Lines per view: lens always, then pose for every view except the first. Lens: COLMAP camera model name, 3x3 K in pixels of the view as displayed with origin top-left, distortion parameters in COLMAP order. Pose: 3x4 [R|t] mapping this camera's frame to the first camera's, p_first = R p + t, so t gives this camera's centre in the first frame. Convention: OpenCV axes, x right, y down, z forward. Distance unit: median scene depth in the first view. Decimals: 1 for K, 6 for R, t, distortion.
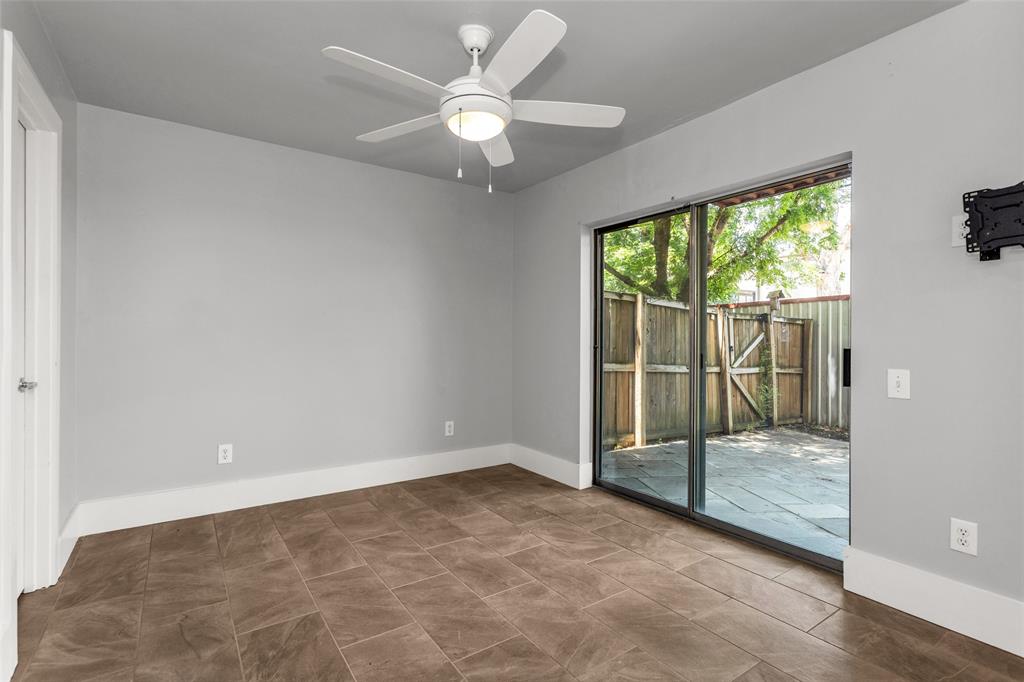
lens RADIAL K [[487.9, 0, 513.0], [0, 487.9, 340.0], [0, 0, 1]] dist [0.002521, 0.001116]
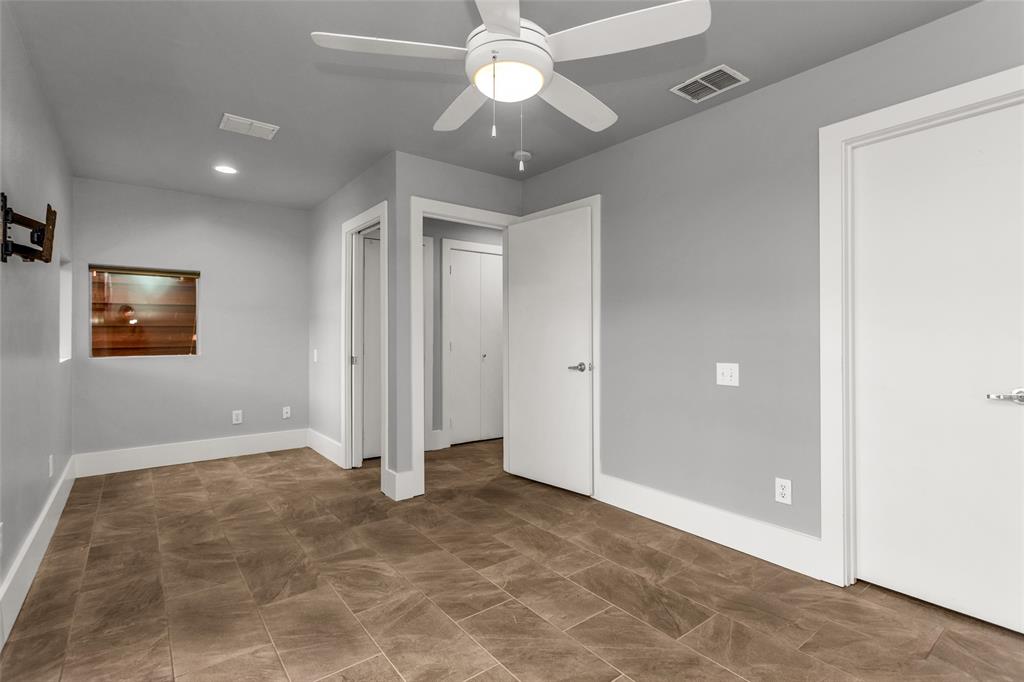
lens RADIAL K [[487.9, 0, 511.7], [0, 487.9, 337.3], [0, 0, 1]] dist [0.002521, 0.001116]
pose [[-0.998562, -0.004948, -0.053384, -0.042459], [-0.005166, 0.999979, 0.003944, -0.013137], [0.053364, 0.004214, -0.998566, 2.003071]]
